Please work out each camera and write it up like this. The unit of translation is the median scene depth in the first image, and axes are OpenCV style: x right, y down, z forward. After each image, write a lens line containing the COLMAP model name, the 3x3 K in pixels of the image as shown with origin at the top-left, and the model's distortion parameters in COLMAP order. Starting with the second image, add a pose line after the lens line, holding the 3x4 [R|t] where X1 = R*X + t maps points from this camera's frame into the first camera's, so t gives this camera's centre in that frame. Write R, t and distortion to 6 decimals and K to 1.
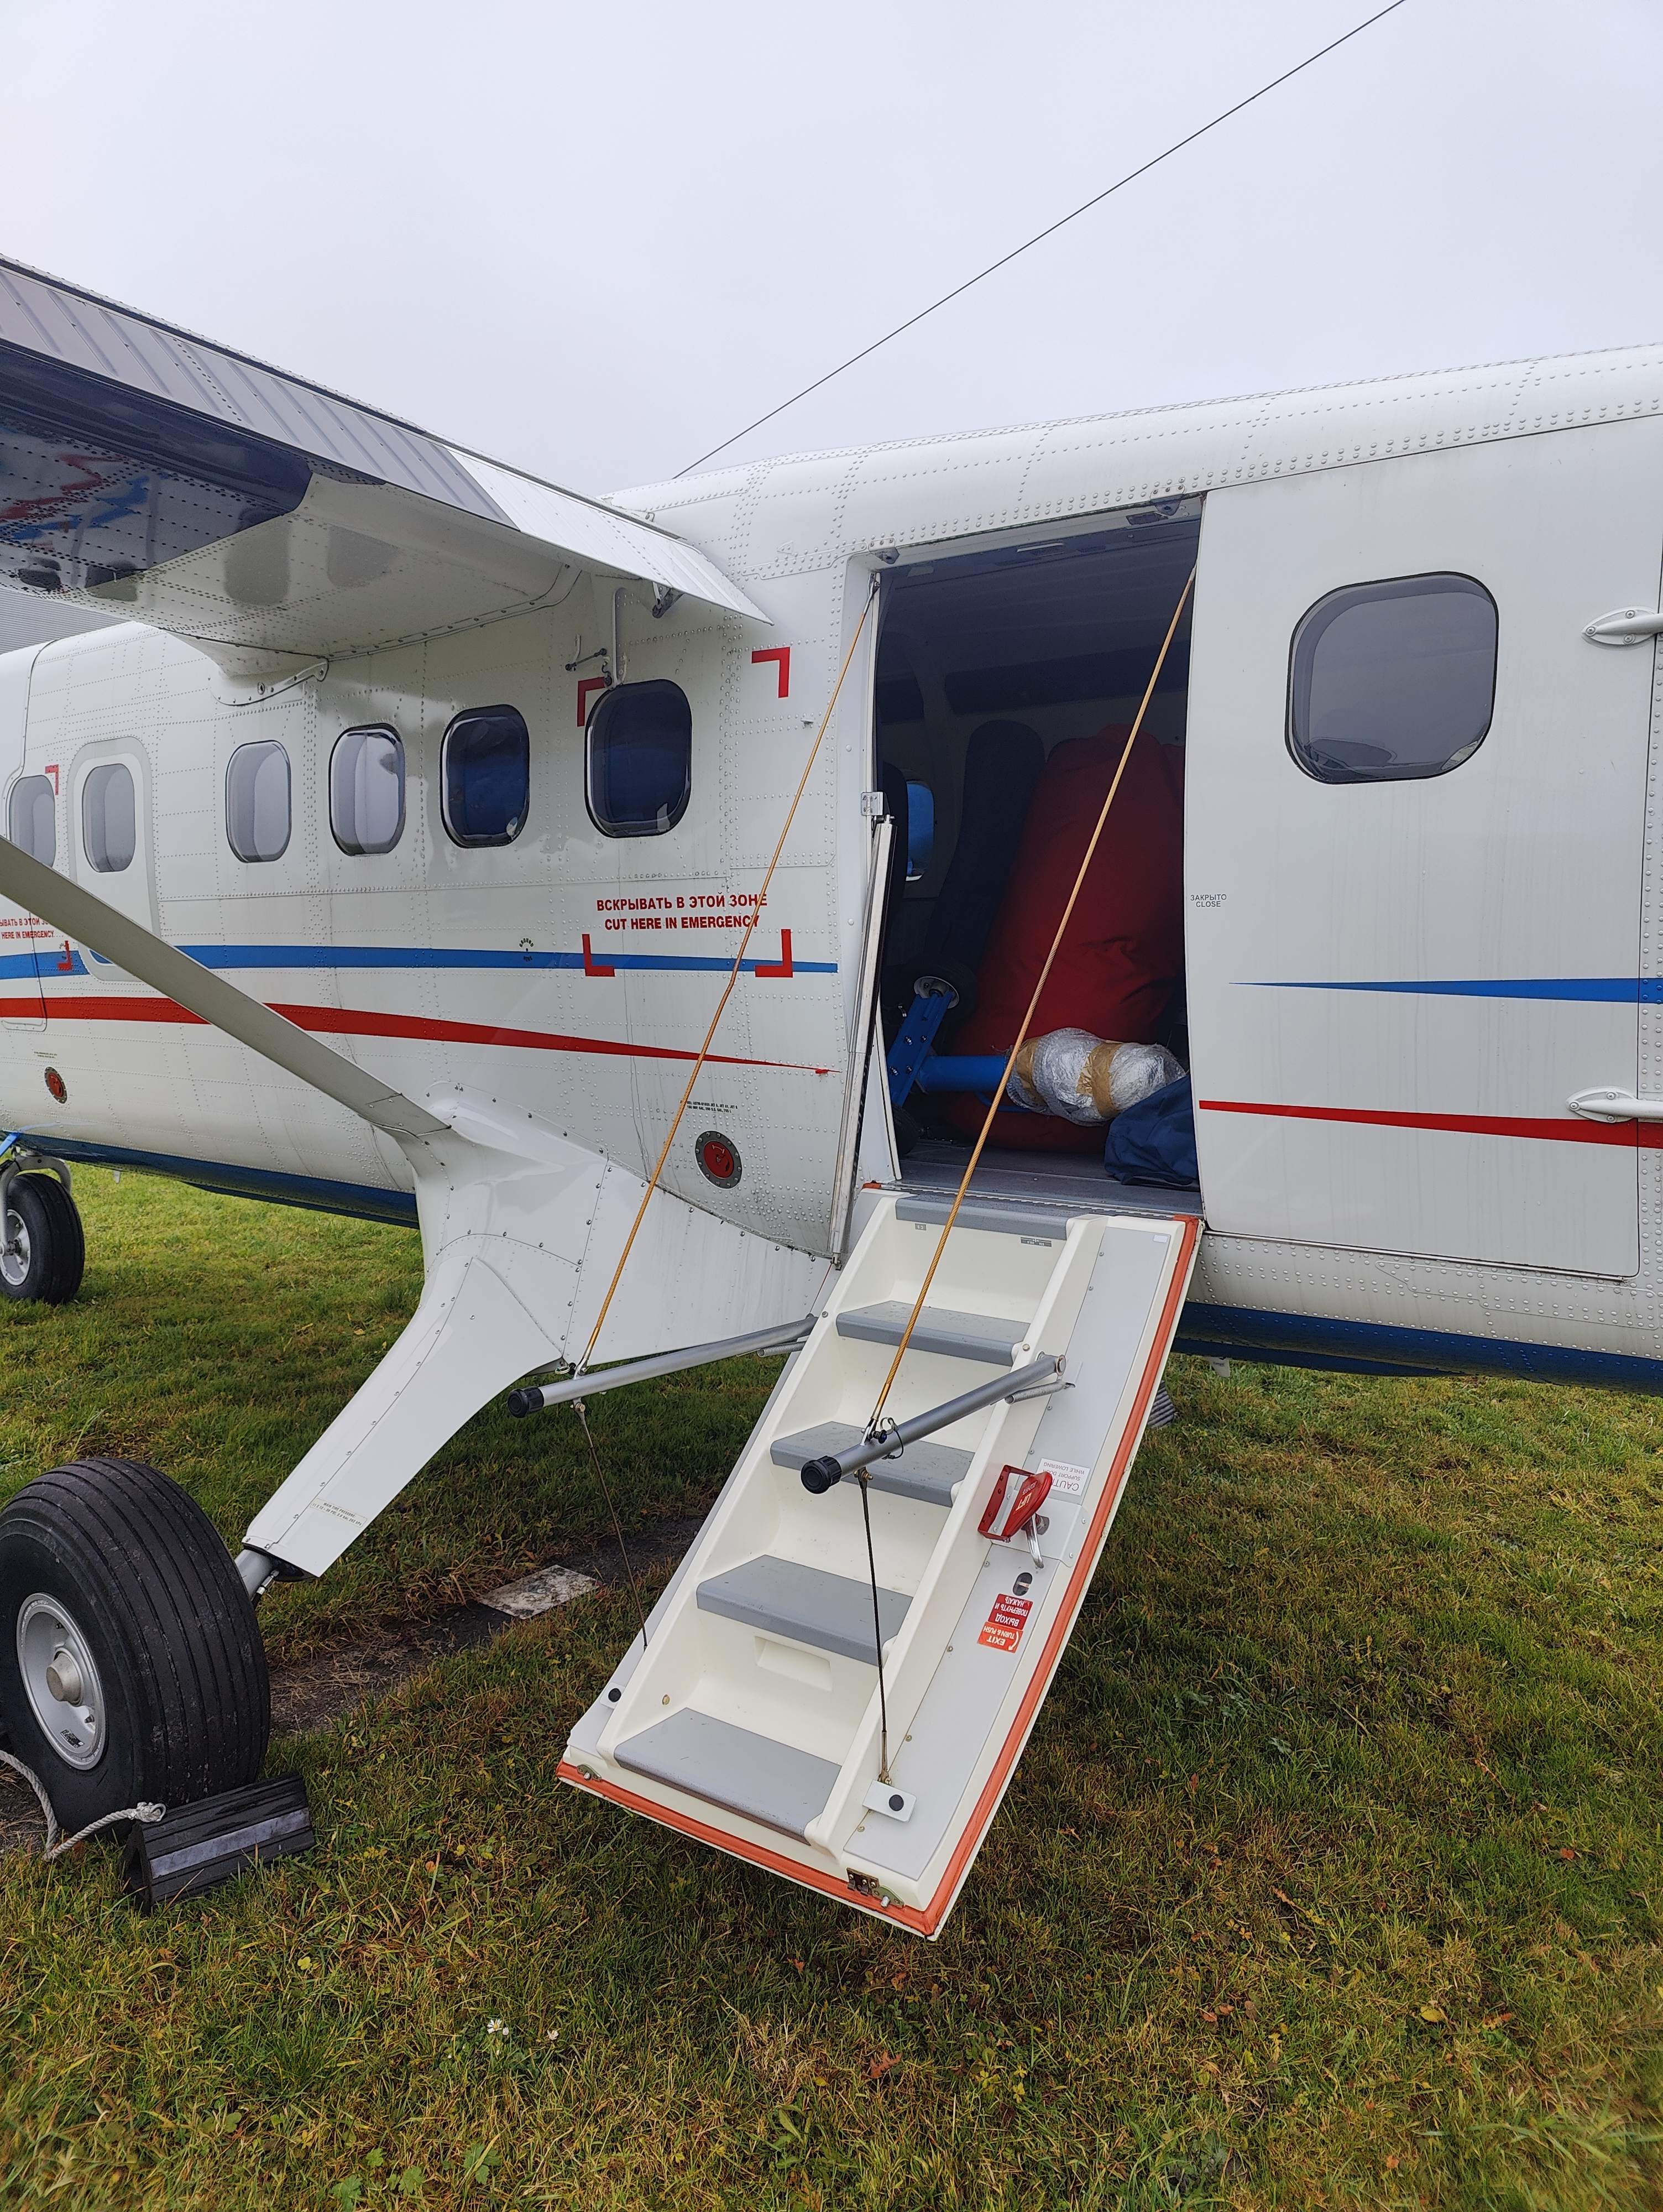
lens RADIAL K [[1503.8, 0, 809.9], [0, 1503.8, 1120.1], [0, 0, 1]] dist [0.007414, -0.008840]
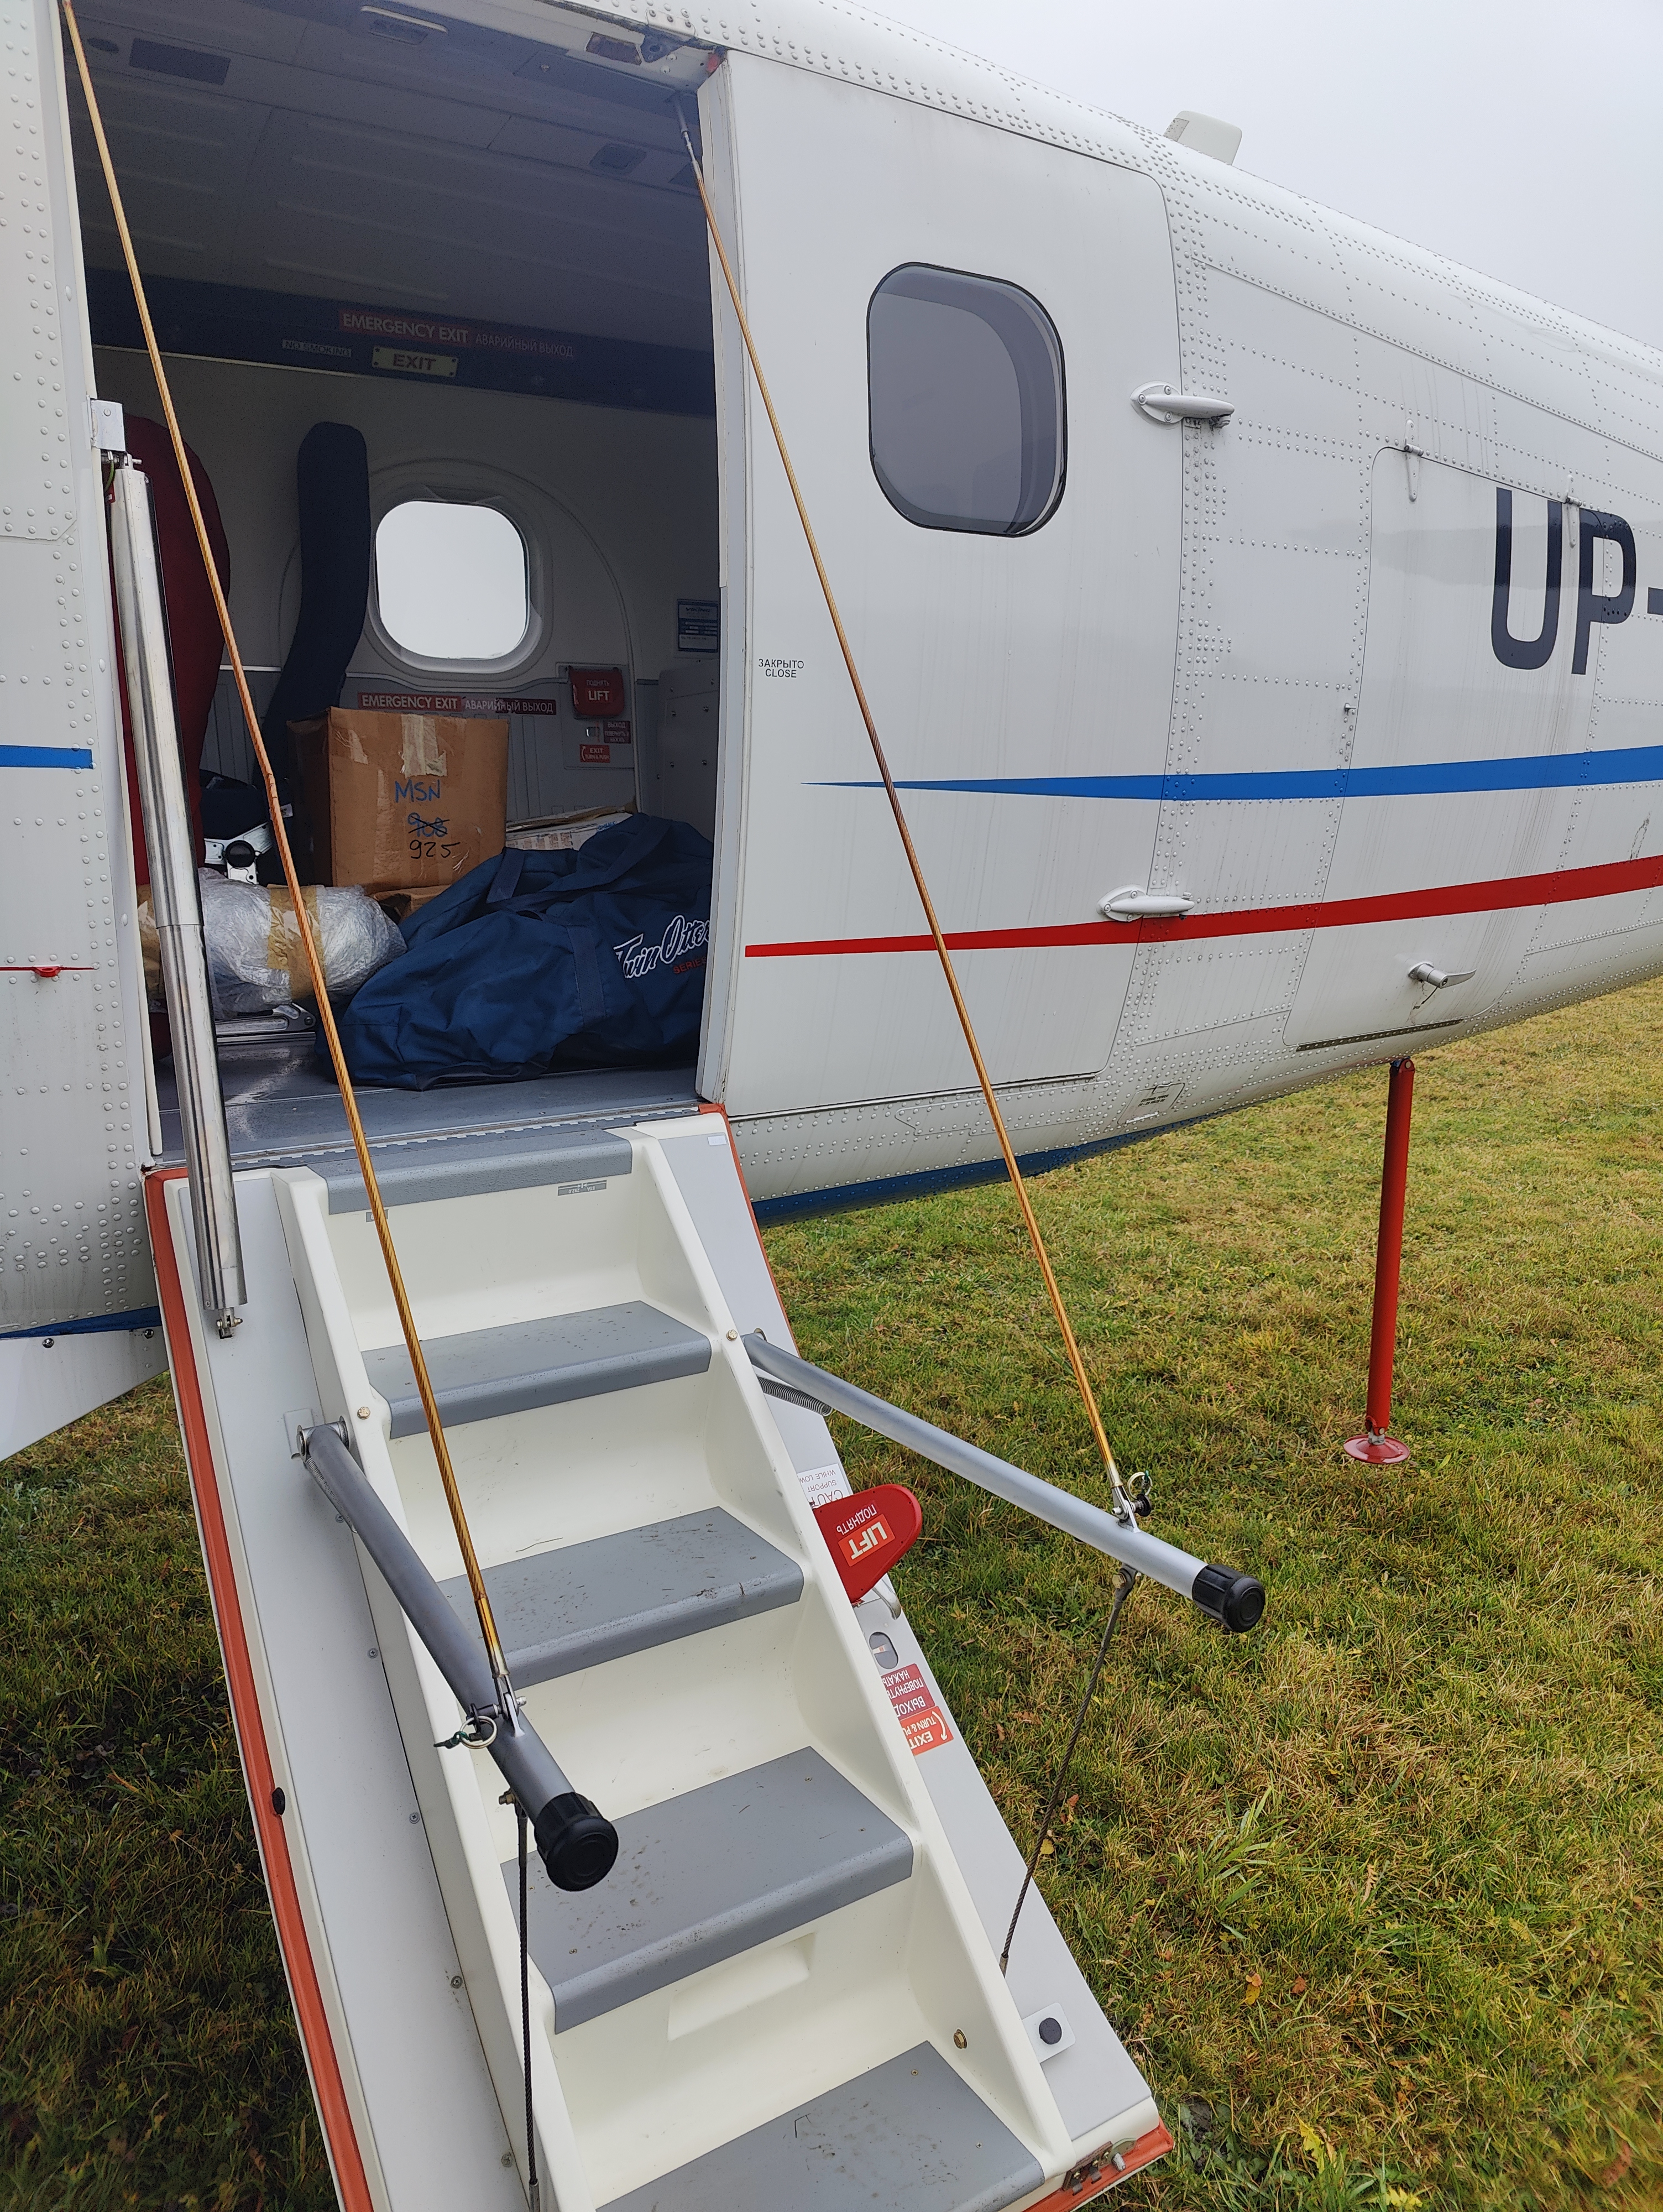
lens RADIAL K [[1503.8, 0, 809.9], [0, 1503.8, 1120.1], [0, 0, 1]] dist [0.007414, -0.008840]
pose [[0.396179, -0.195081, 0.897210, -0.453973], [0.101170, 0.980493, 0.168516, -0.055814], [-0.912583, 0.024009, 0.408187, 0.740235]]
